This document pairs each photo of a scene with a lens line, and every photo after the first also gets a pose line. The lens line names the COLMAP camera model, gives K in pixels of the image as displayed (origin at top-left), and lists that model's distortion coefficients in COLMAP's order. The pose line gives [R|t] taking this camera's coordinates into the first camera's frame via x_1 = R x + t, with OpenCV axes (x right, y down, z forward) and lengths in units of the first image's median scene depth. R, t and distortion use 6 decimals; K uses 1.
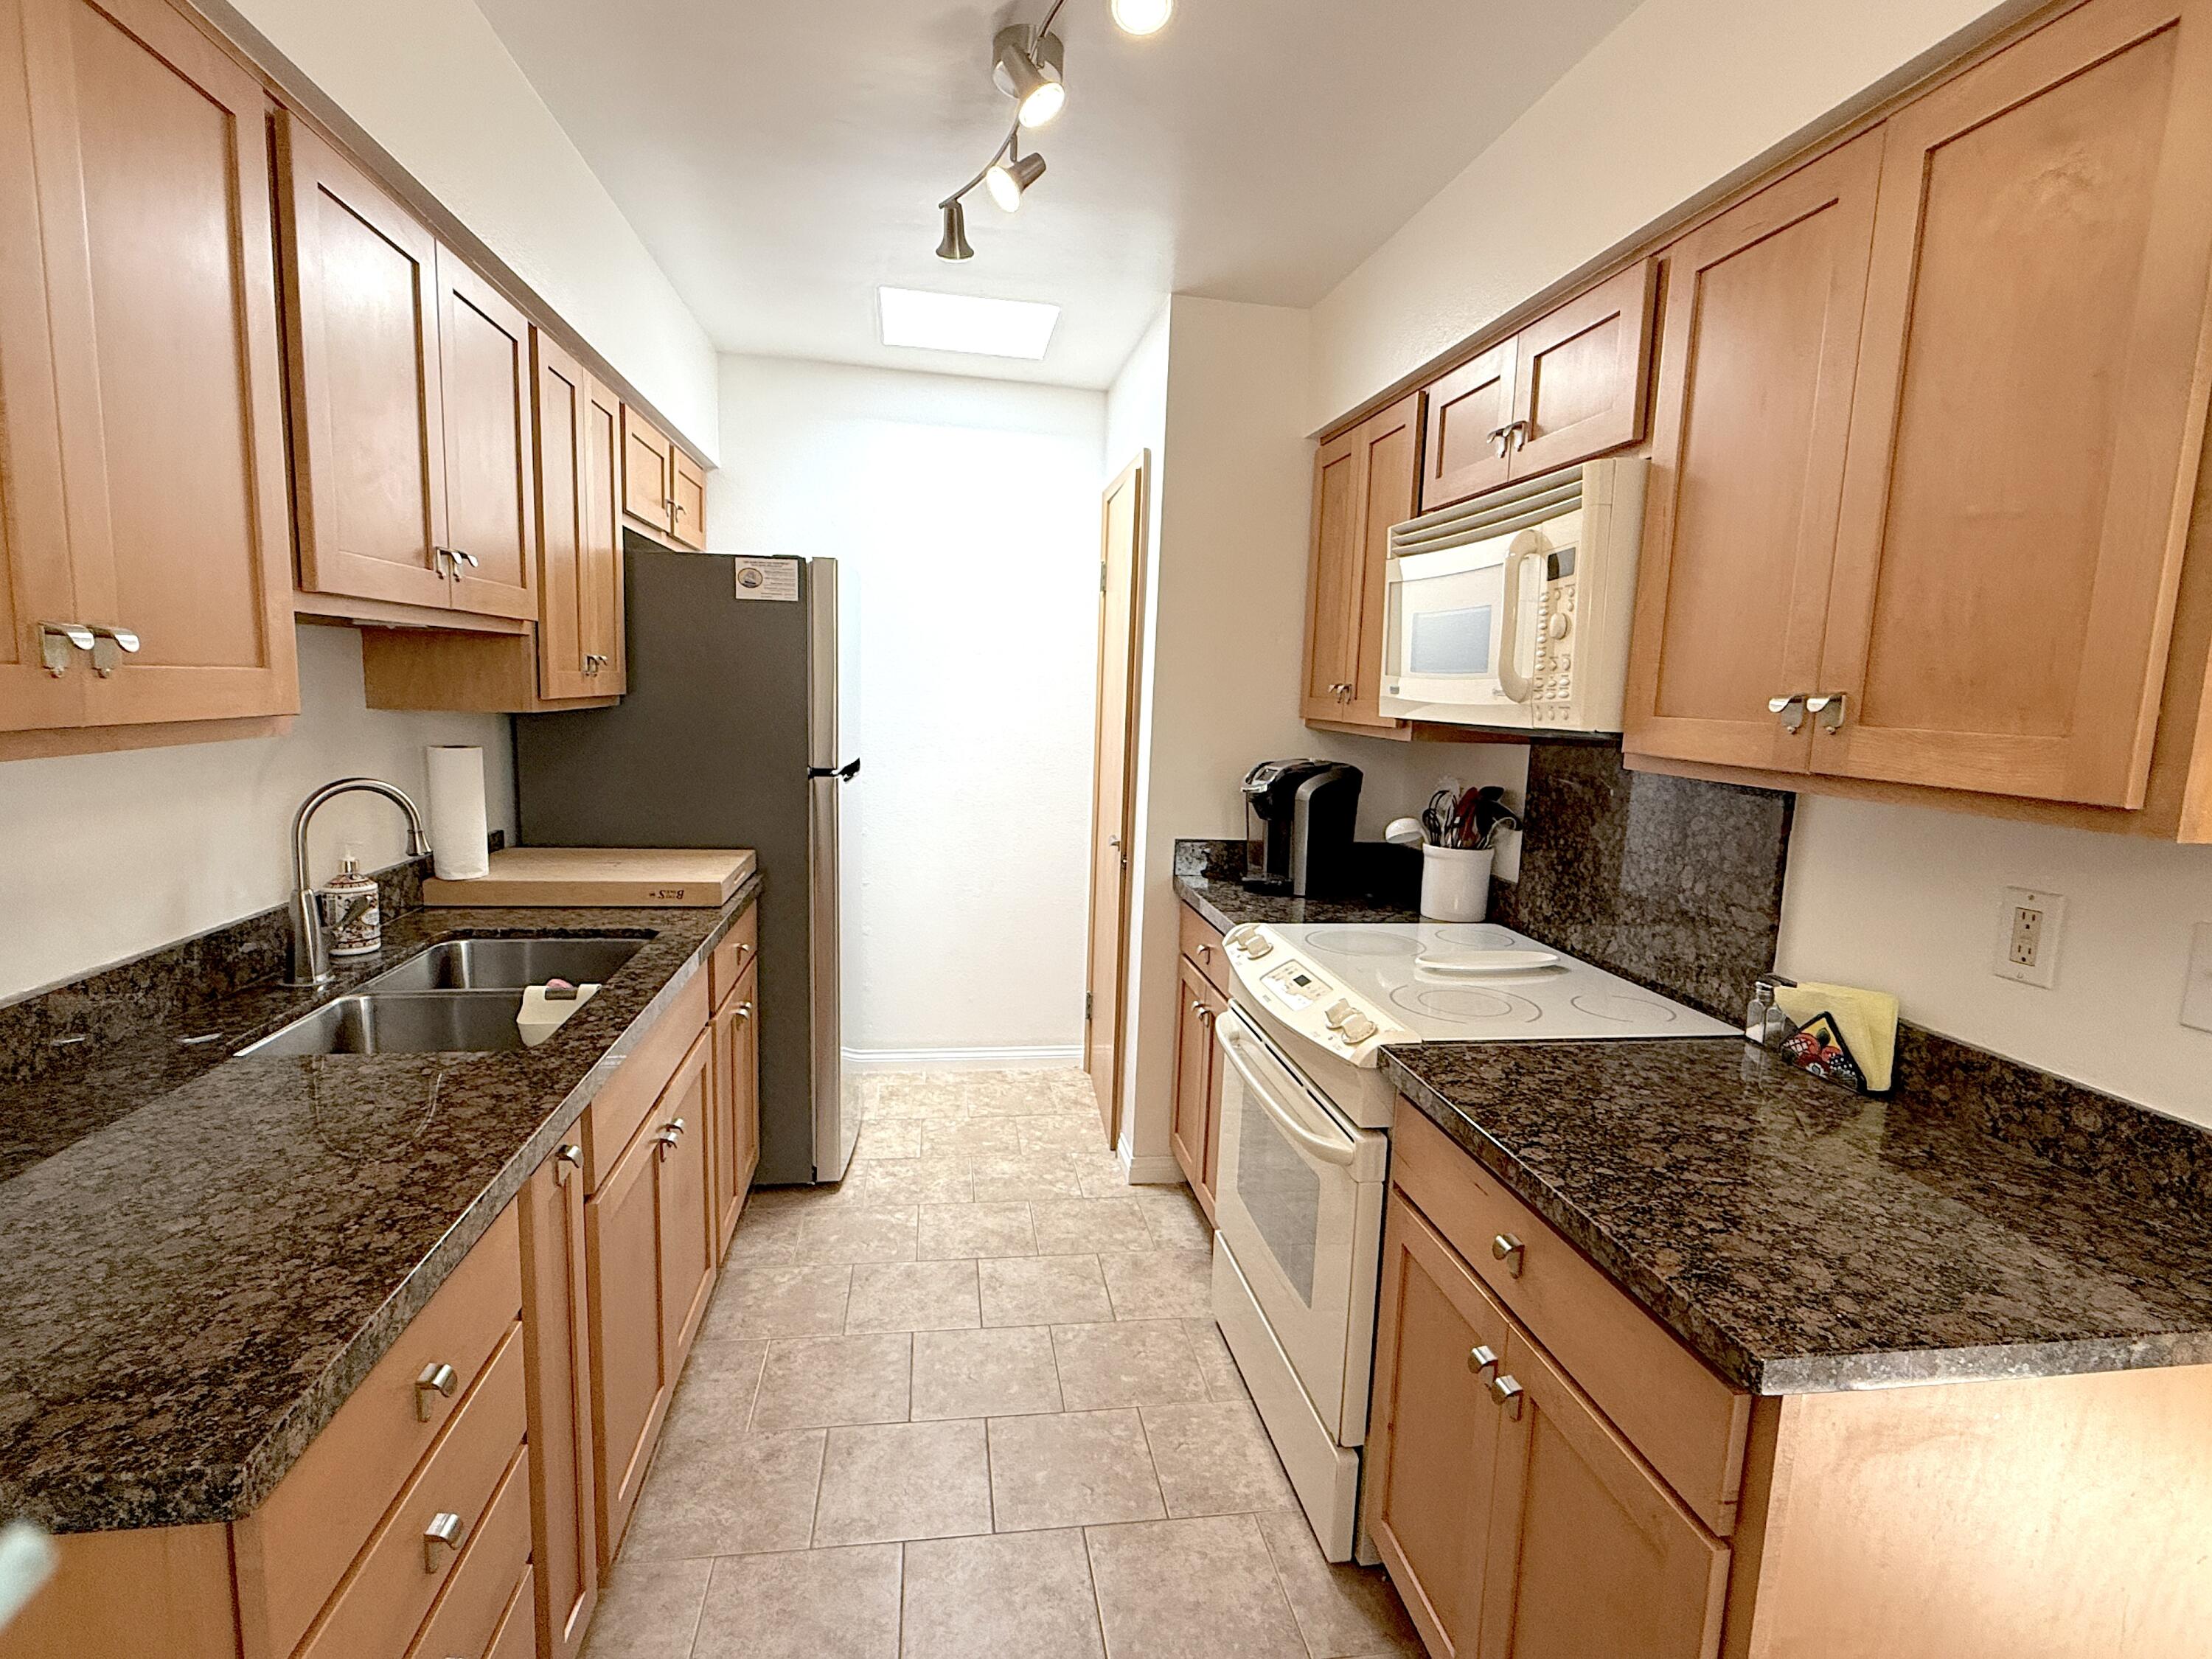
lens RADIAL K [[1122.4, 0, 1102.4], [0, 1122.4, 839.8], [0, 0, 1]] dist [-0.003389, -0.000530]
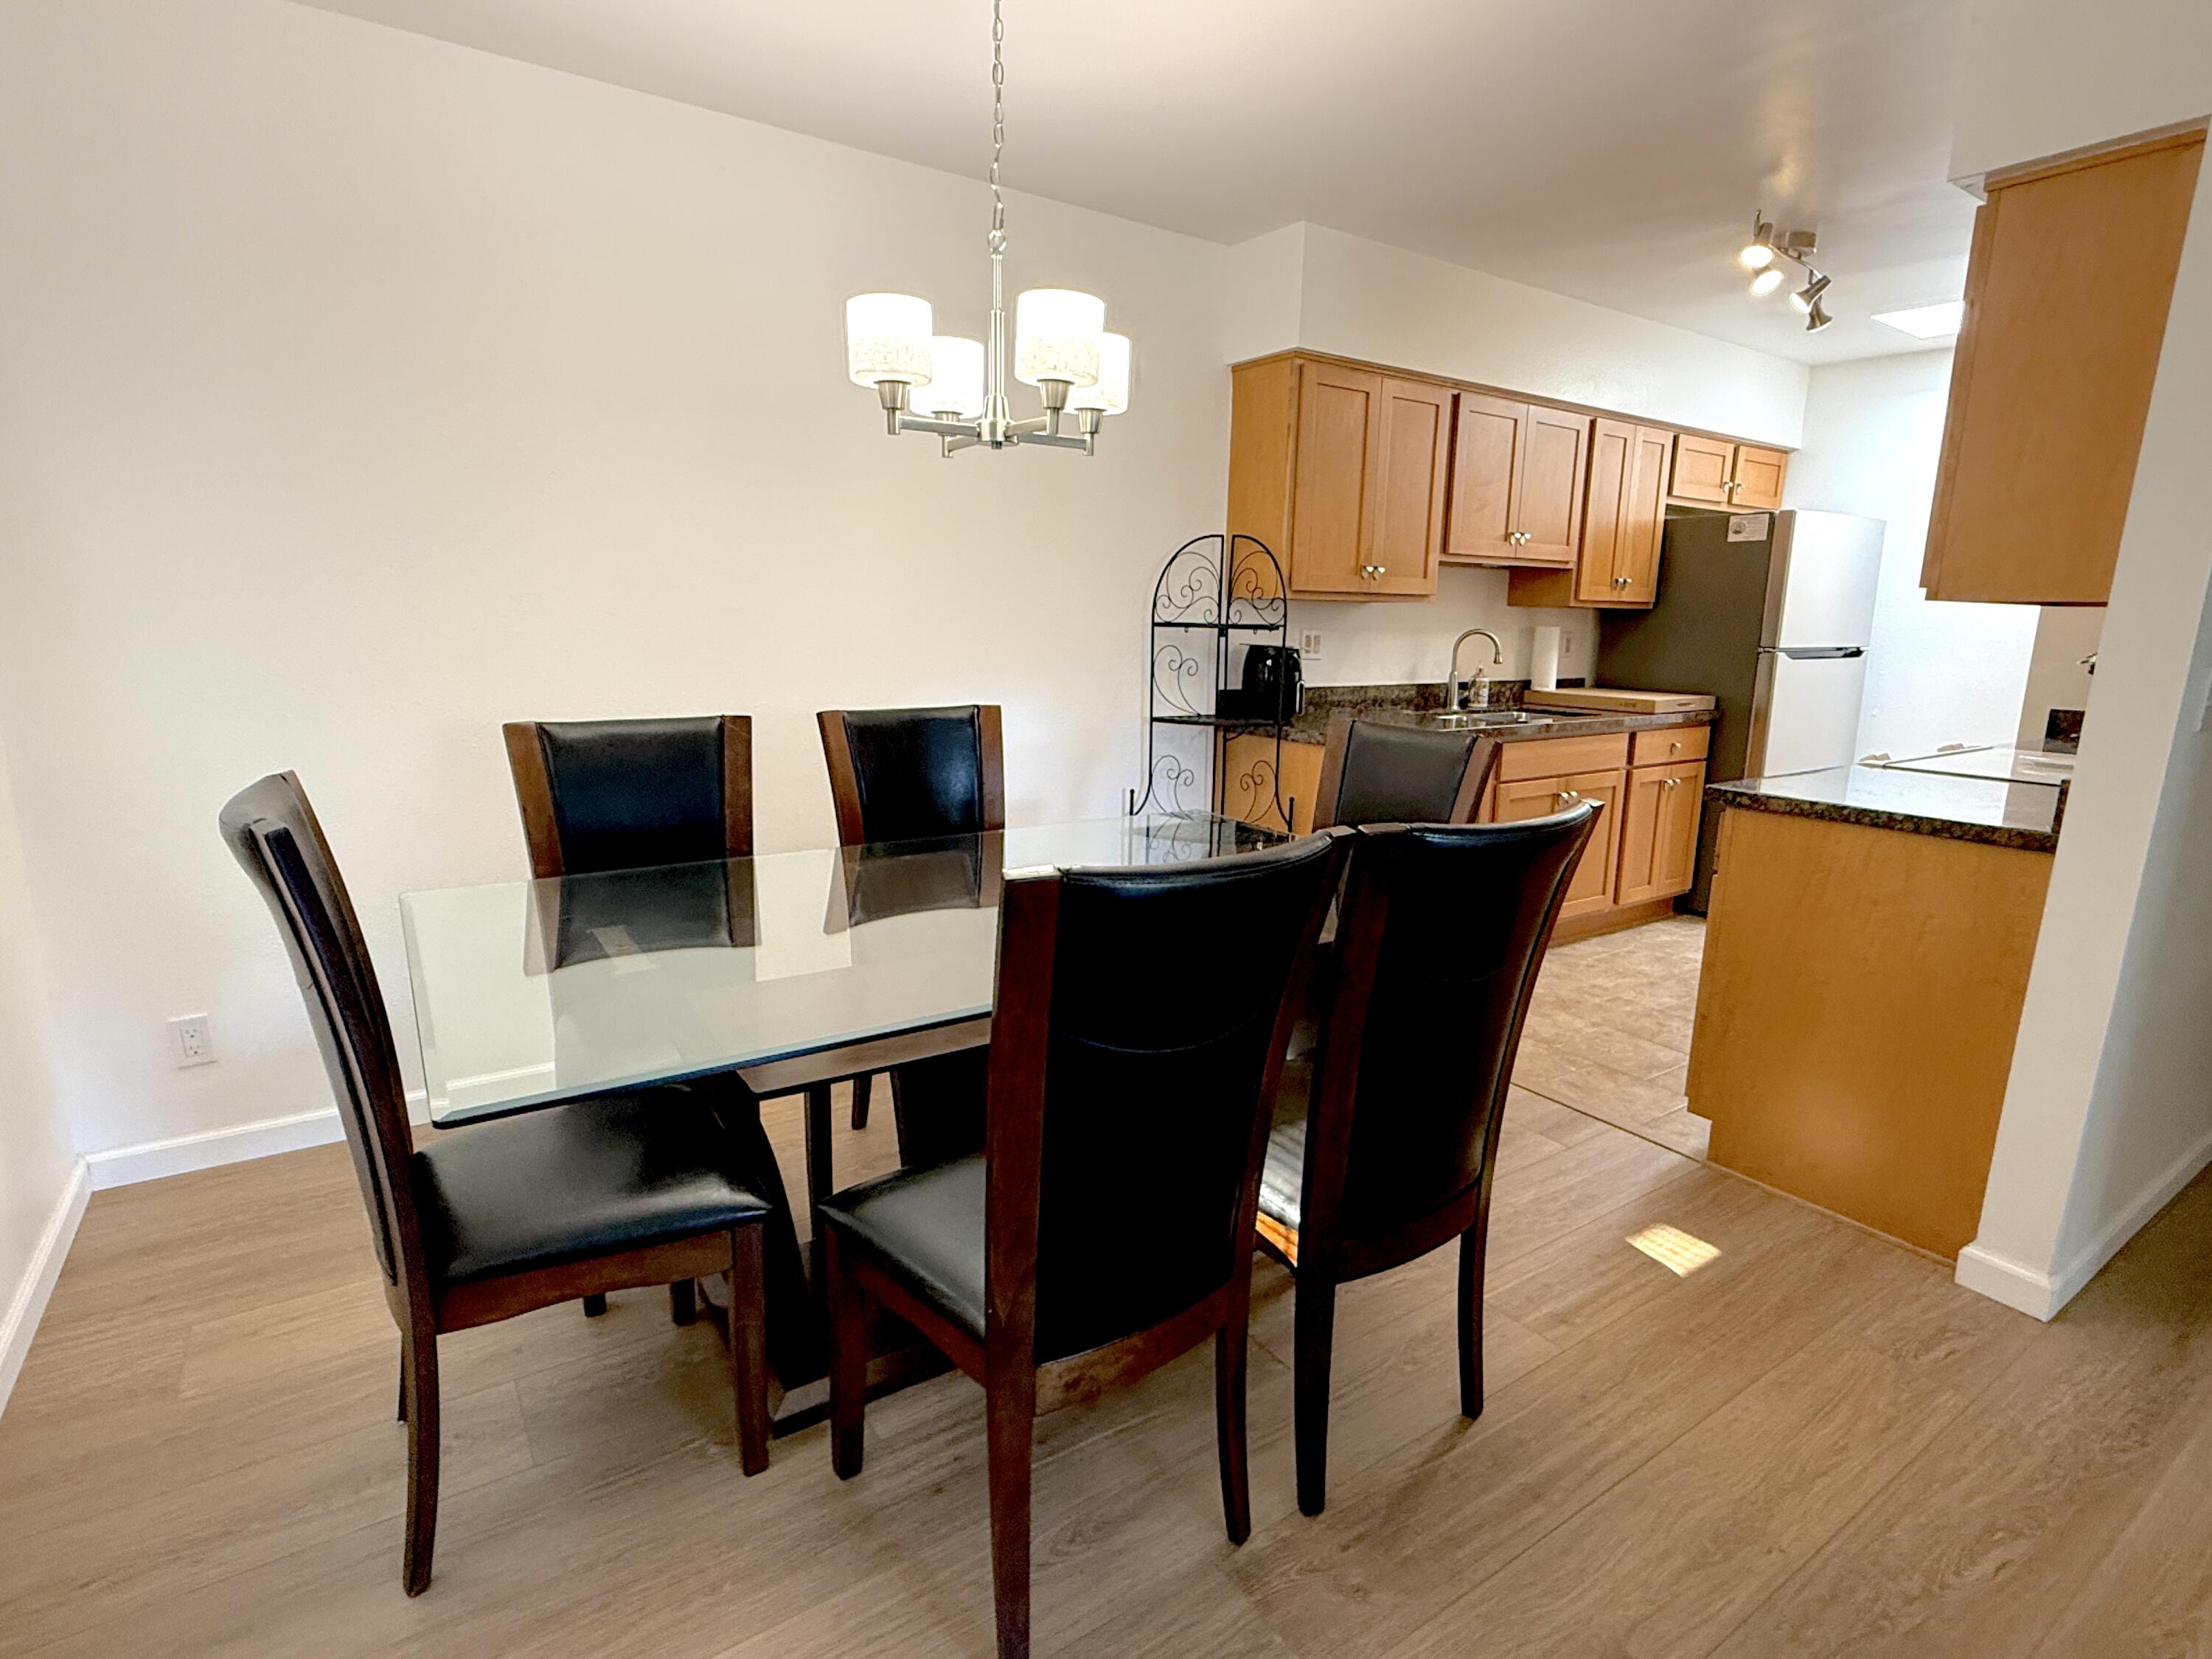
lens RADIAL K [[1122.4, 0, 1102.4], [0, 1122.4, 834.3], [0, 0, 1]] dist [-0.003389, -0.000530]
pose [[0.434854, 0.146375, -0.888525, 1.067351], [-0.125710, 0.986906, 0.101059, 0.211612], [0.891683, 0.067750, 0.447561, -0.703962]]
